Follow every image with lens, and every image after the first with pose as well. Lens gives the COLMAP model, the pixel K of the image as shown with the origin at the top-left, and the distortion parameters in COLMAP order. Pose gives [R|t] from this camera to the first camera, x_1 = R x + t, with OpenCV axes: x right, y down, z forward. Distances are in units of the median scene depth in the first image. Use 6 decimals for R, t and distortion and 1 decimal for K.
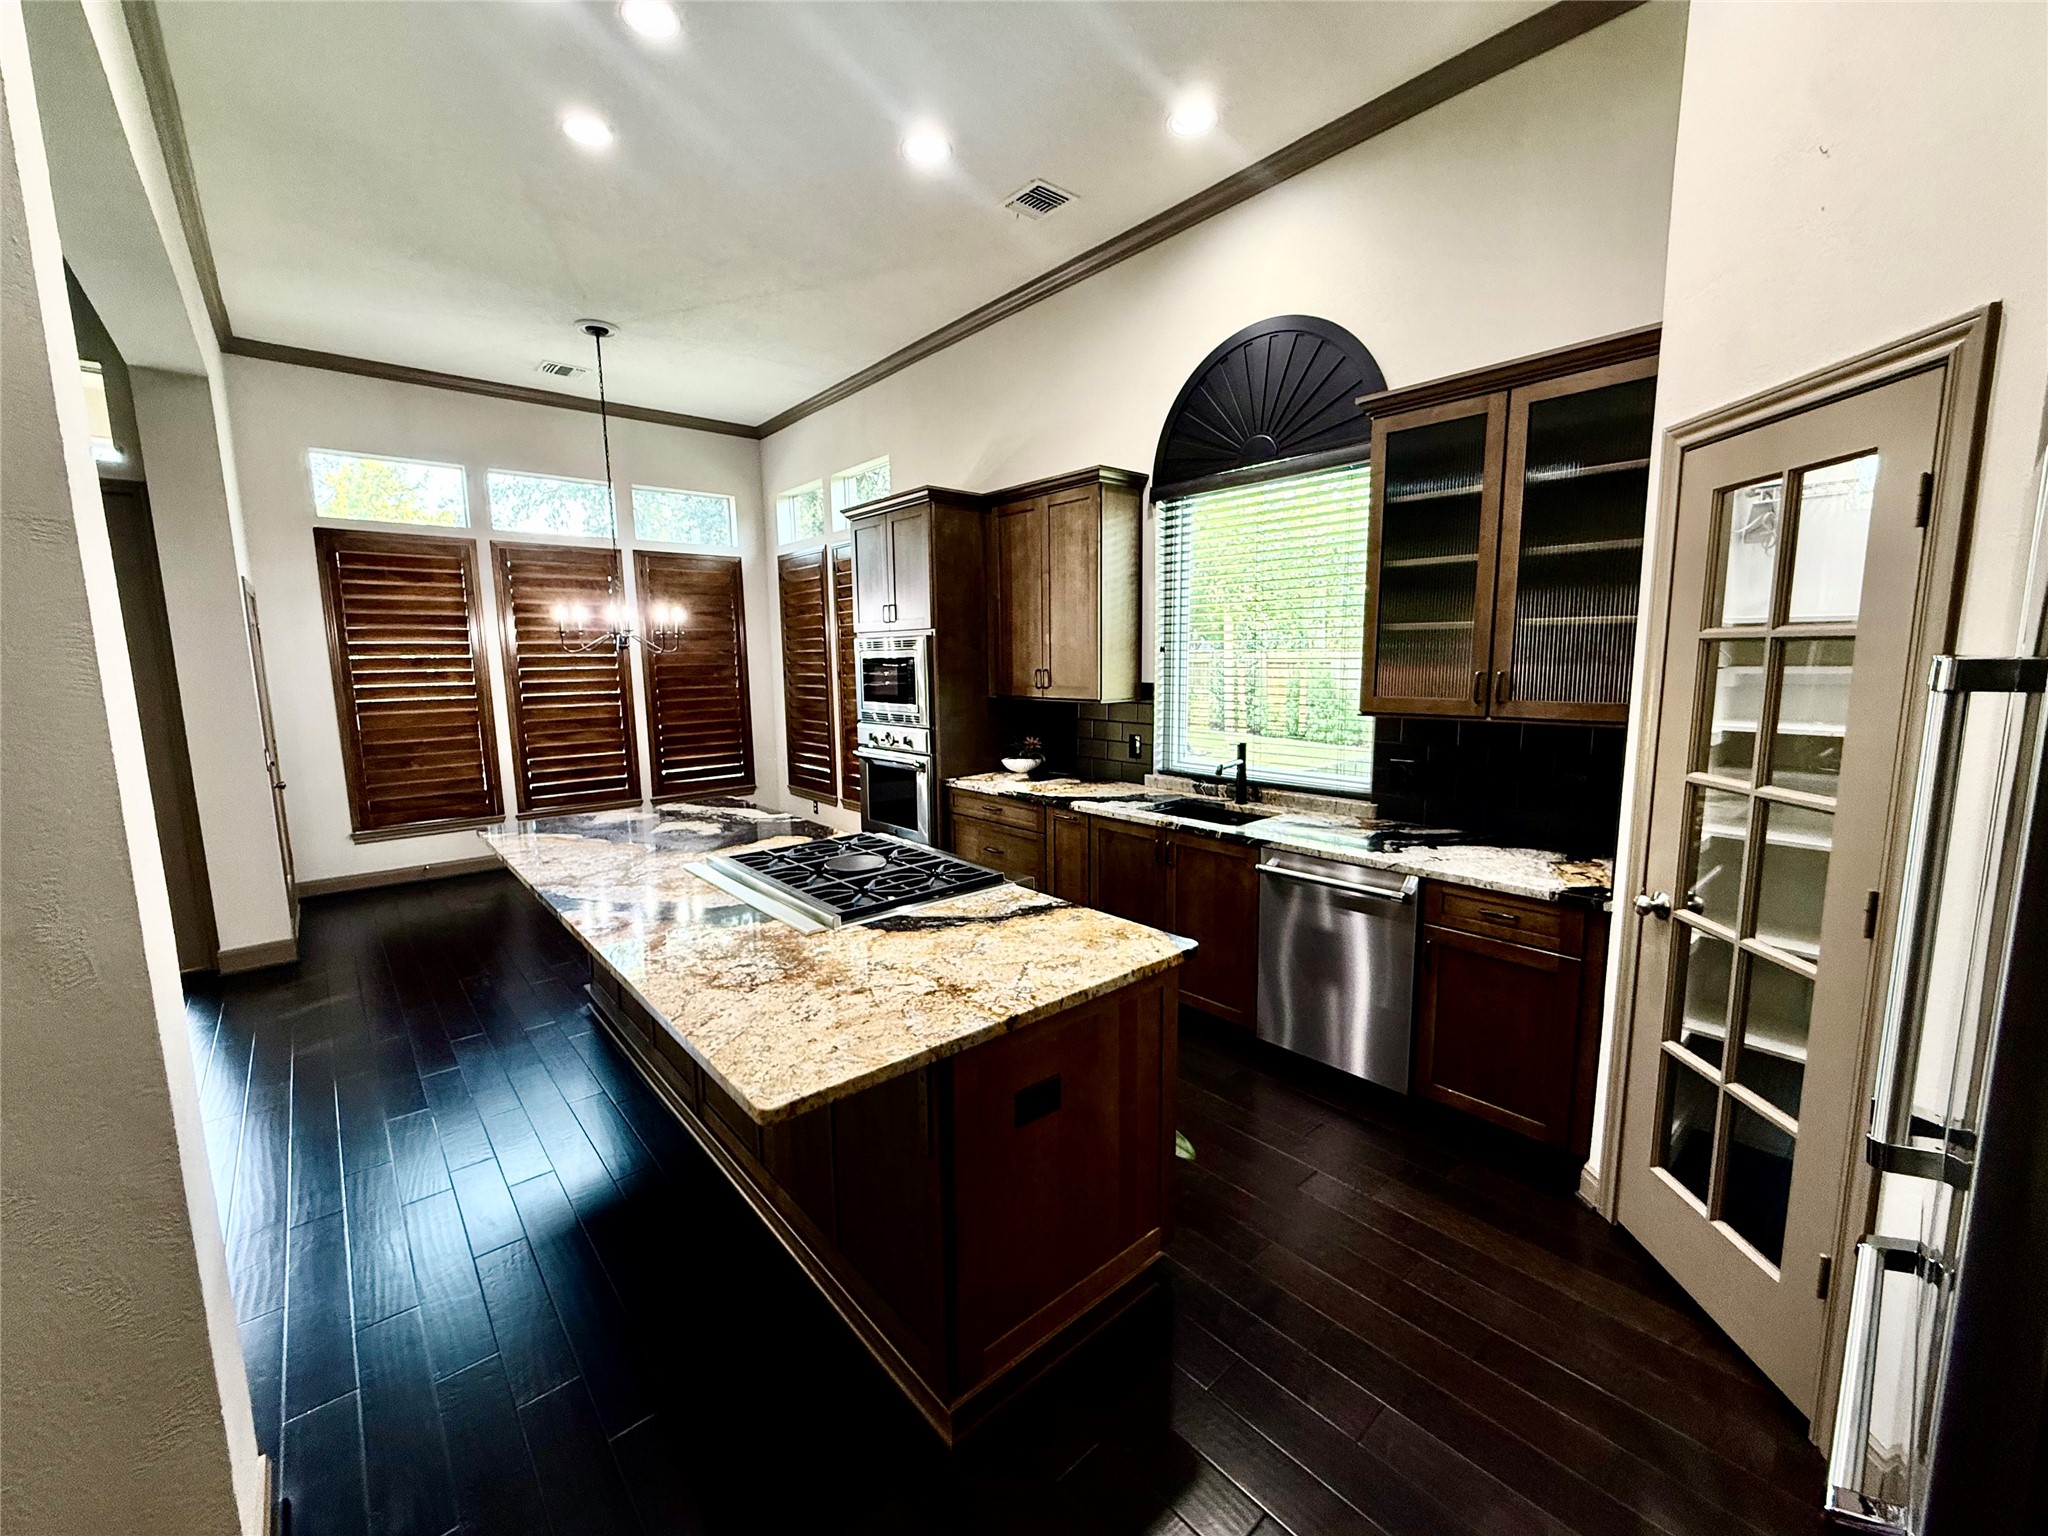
lens RADIAL K [[841.0, 0, 1015.6], [0, 841.0, 765.9], [0, 0, 1]] dist [-0.001331, -0.000032]
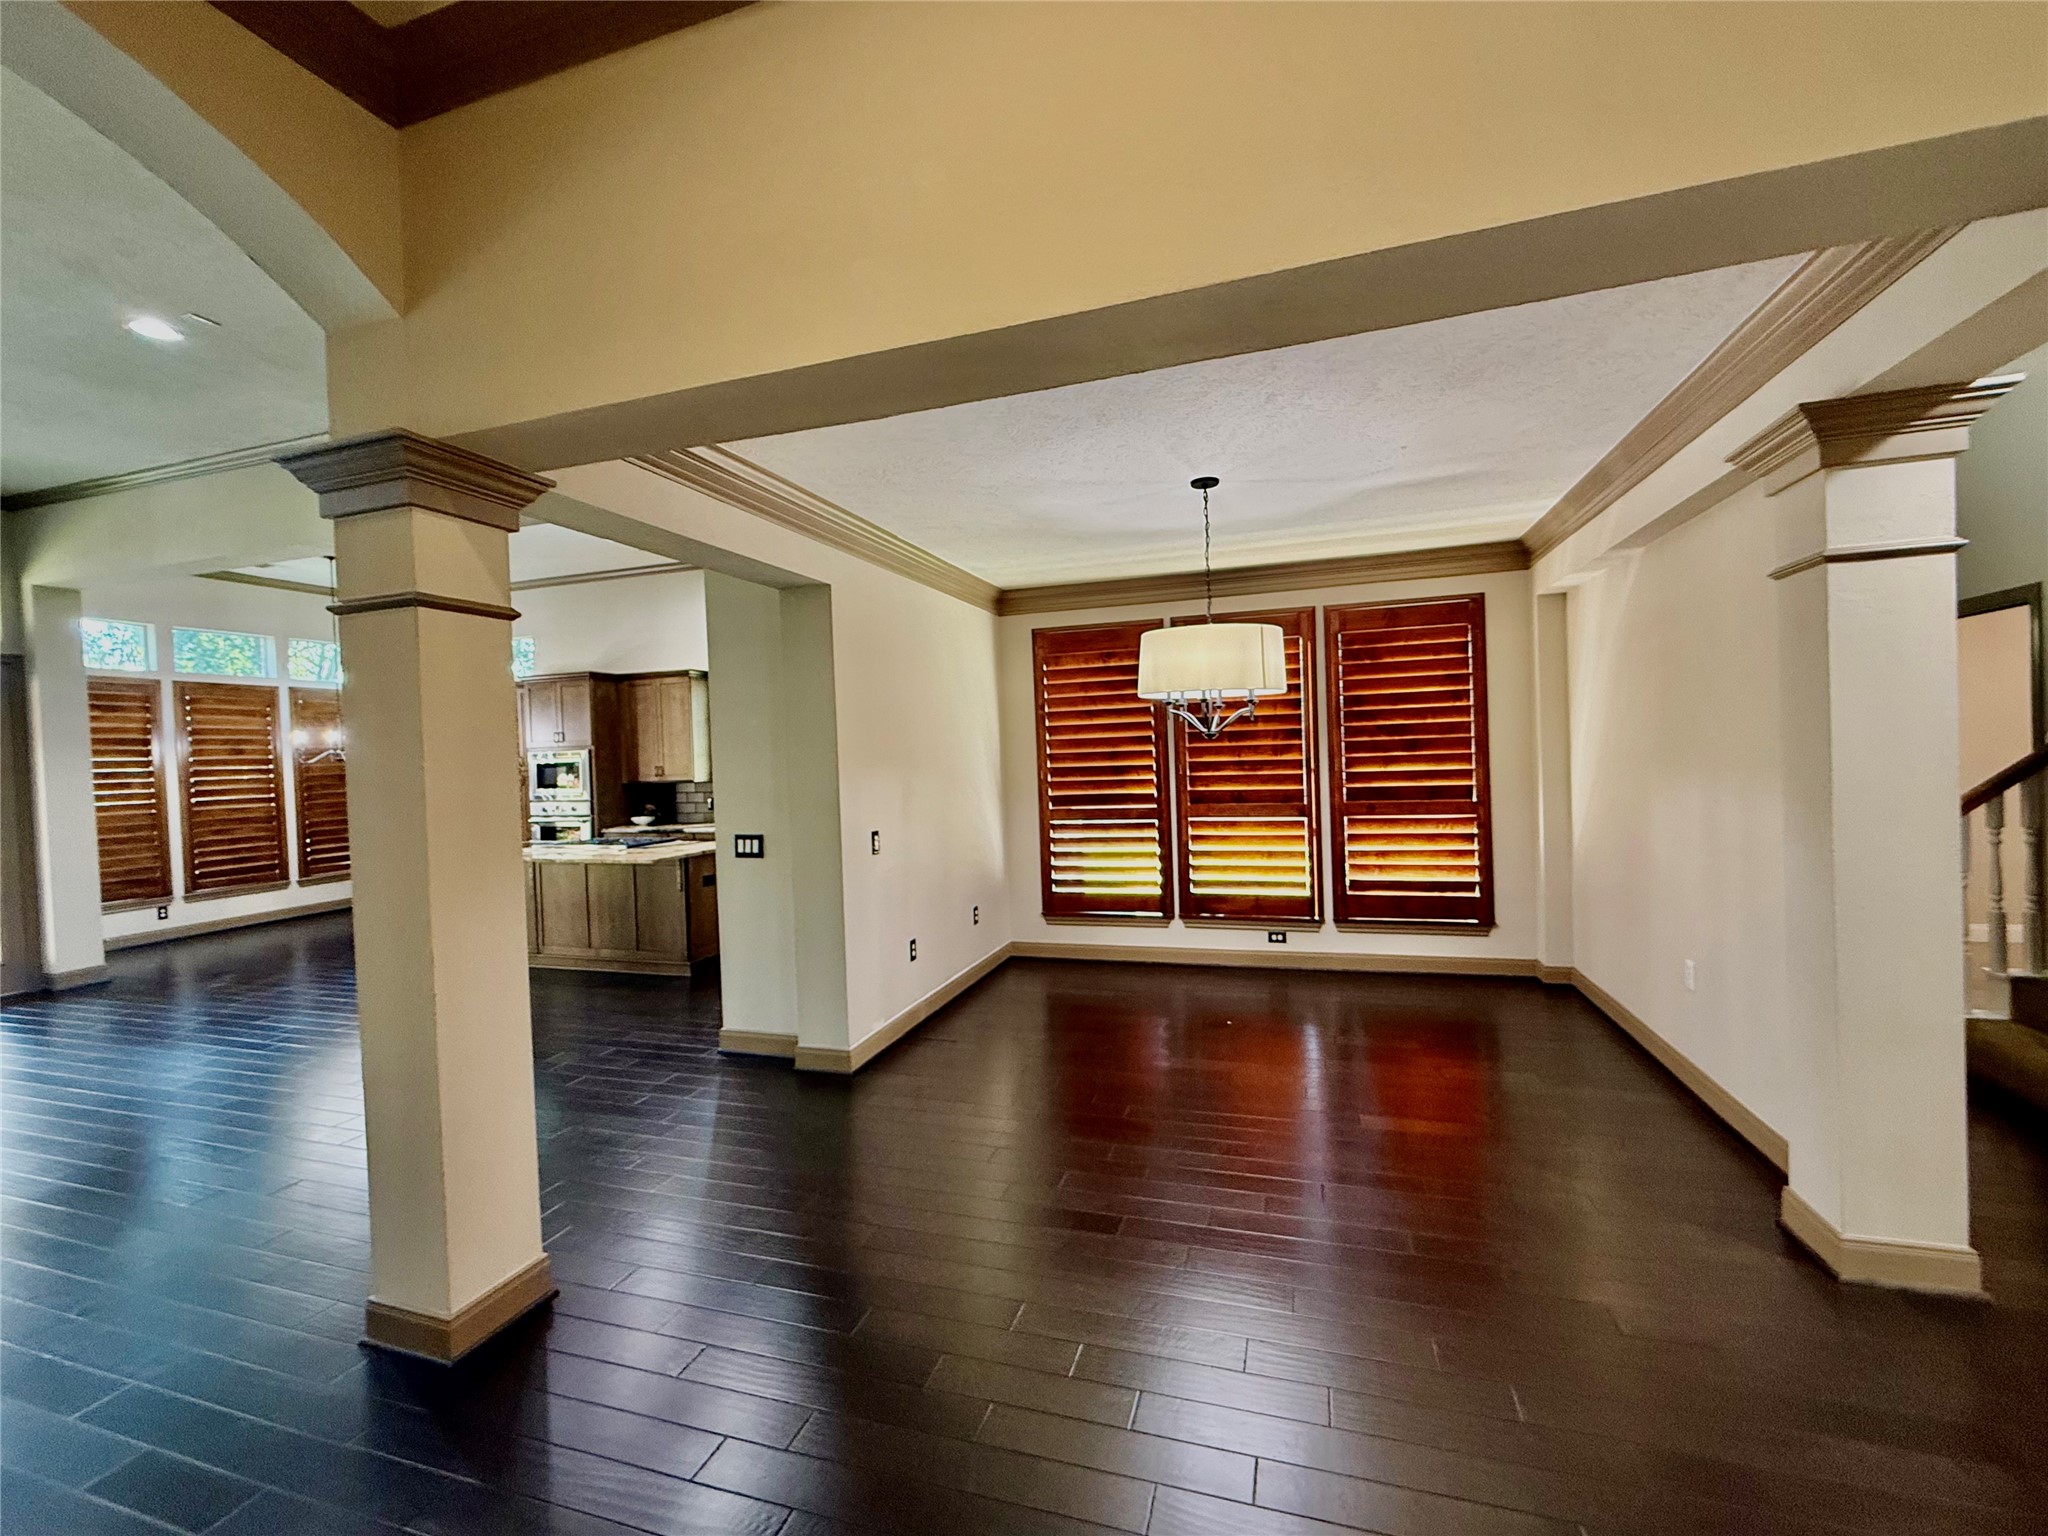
lens RADIAL K [[841.0, 0, 1015.6], [0, 841.0, 765.9], [0, 0, 1]] dist [-0.001331, -0.000032]
pose [[0.846872, -0.021361, 0.531368, -0.257603], [0.089586, 0.990644, -0.102953, 0.132897], [-0.524197, 0.134791, 0.840862, -0.895801]]
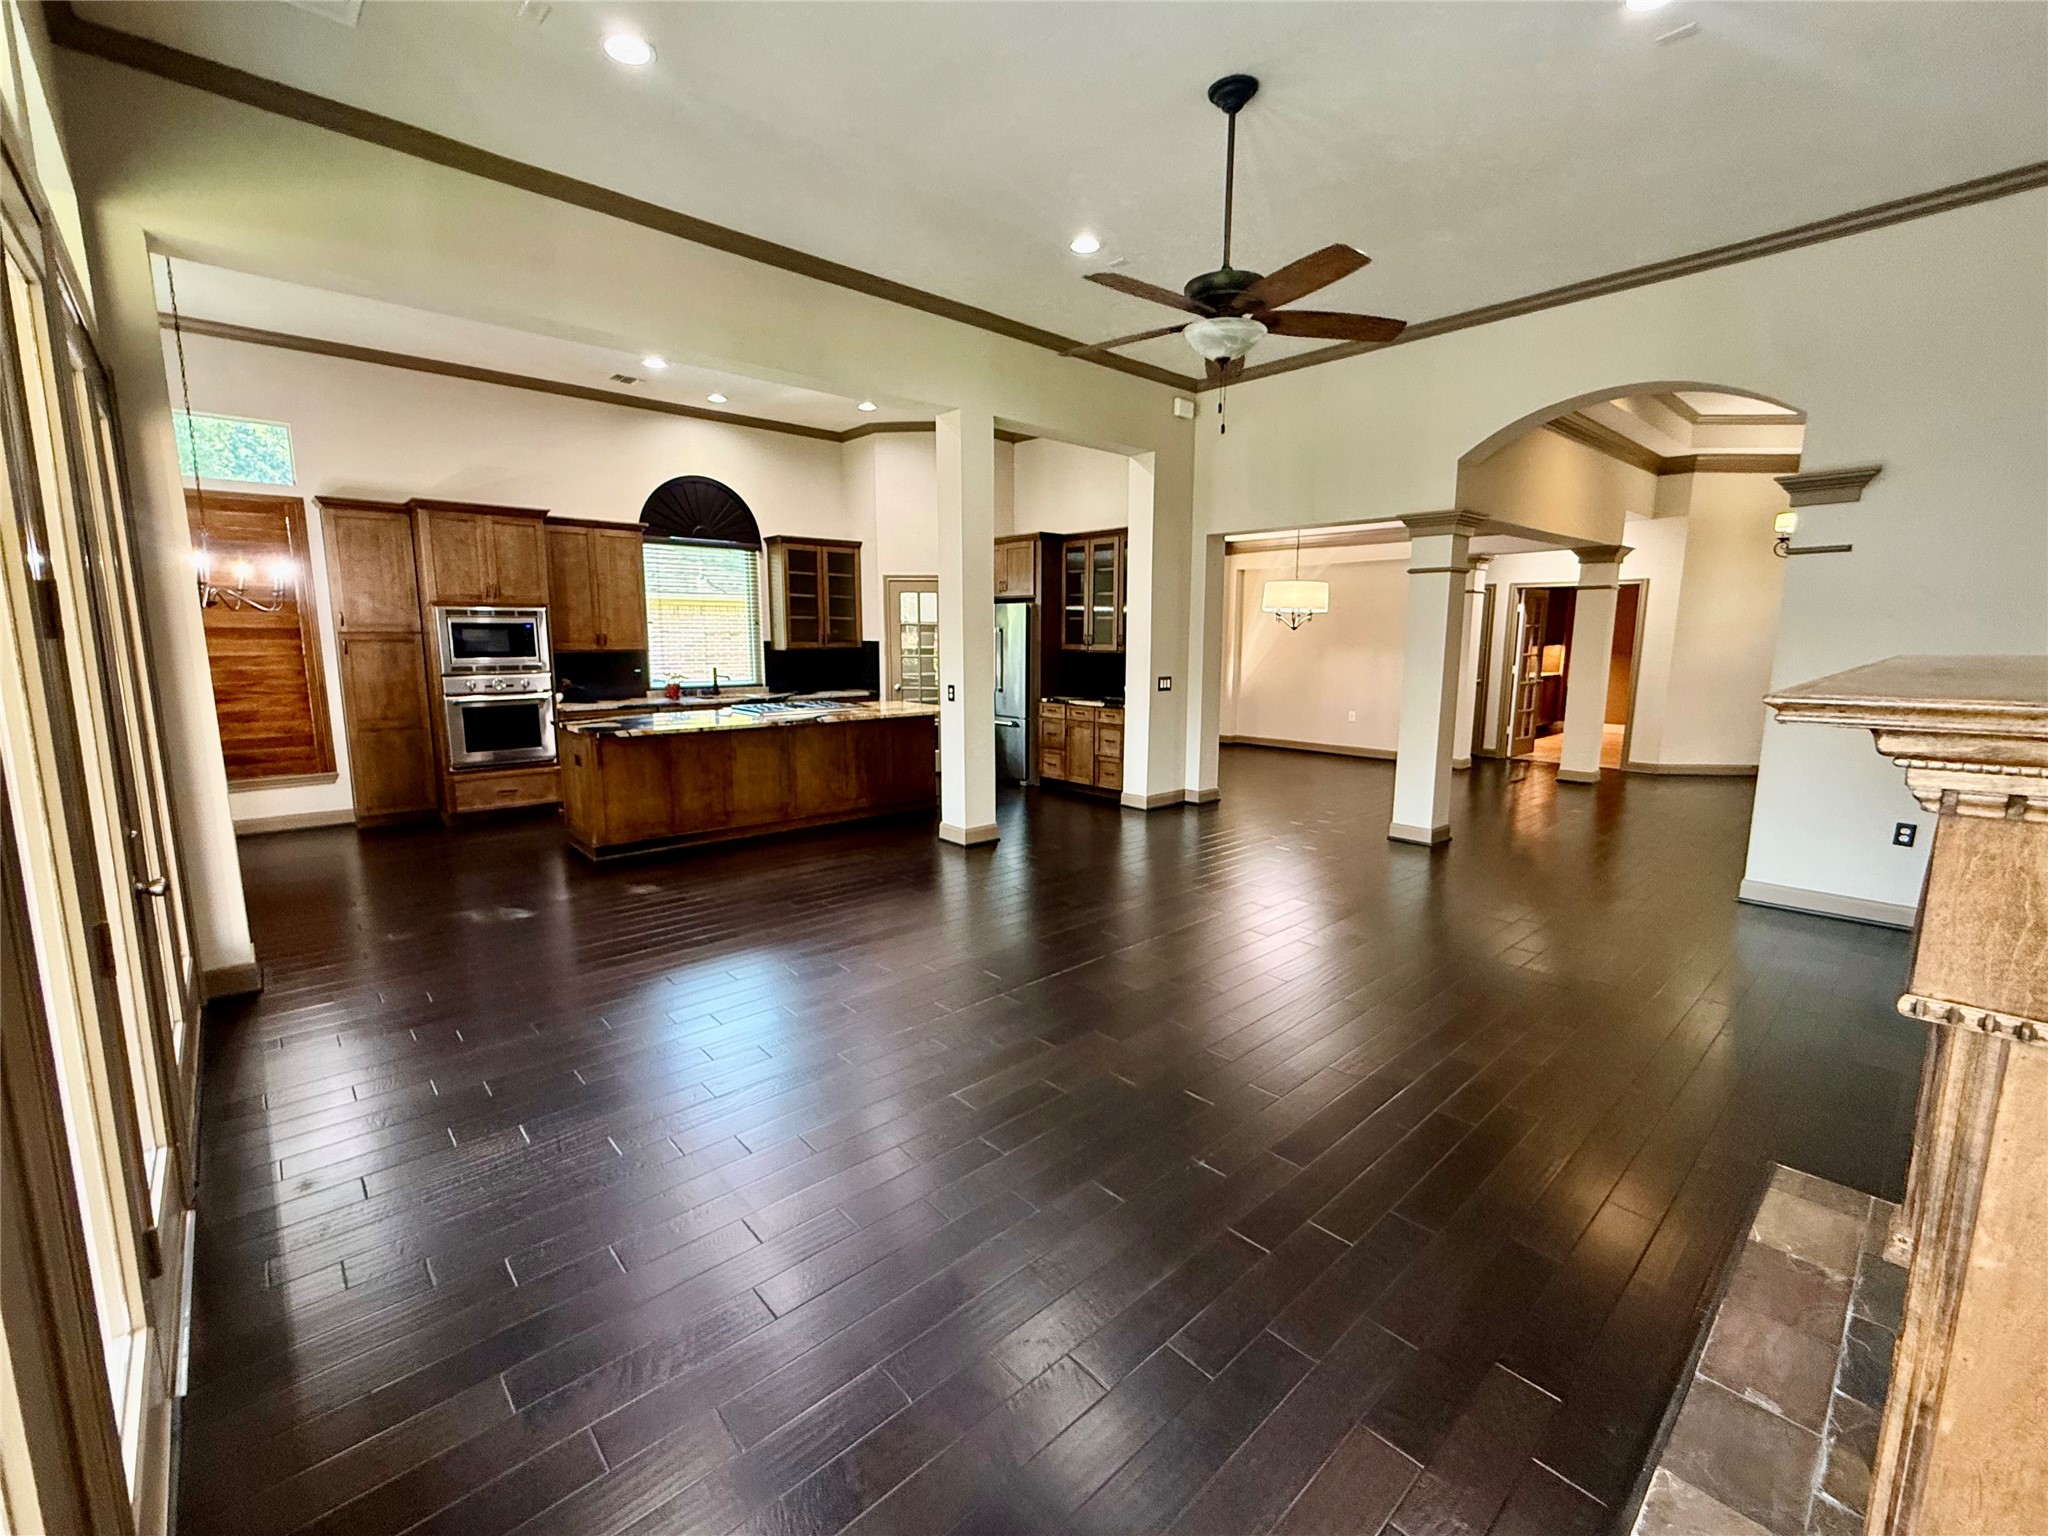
lens RADIAL K [[841.0, 0, 1015.6], [0, 841.0, 765.9], [0, 0, 1]] dist [-0.001331, -0.000032]
pose [[-0.031188, -0.139566, 0.989722, -1.441587], [0.130077, 0.981215, 0.142465, 0.010017], [-0.991013, 0.133183, -0.012448, 0.216580]]
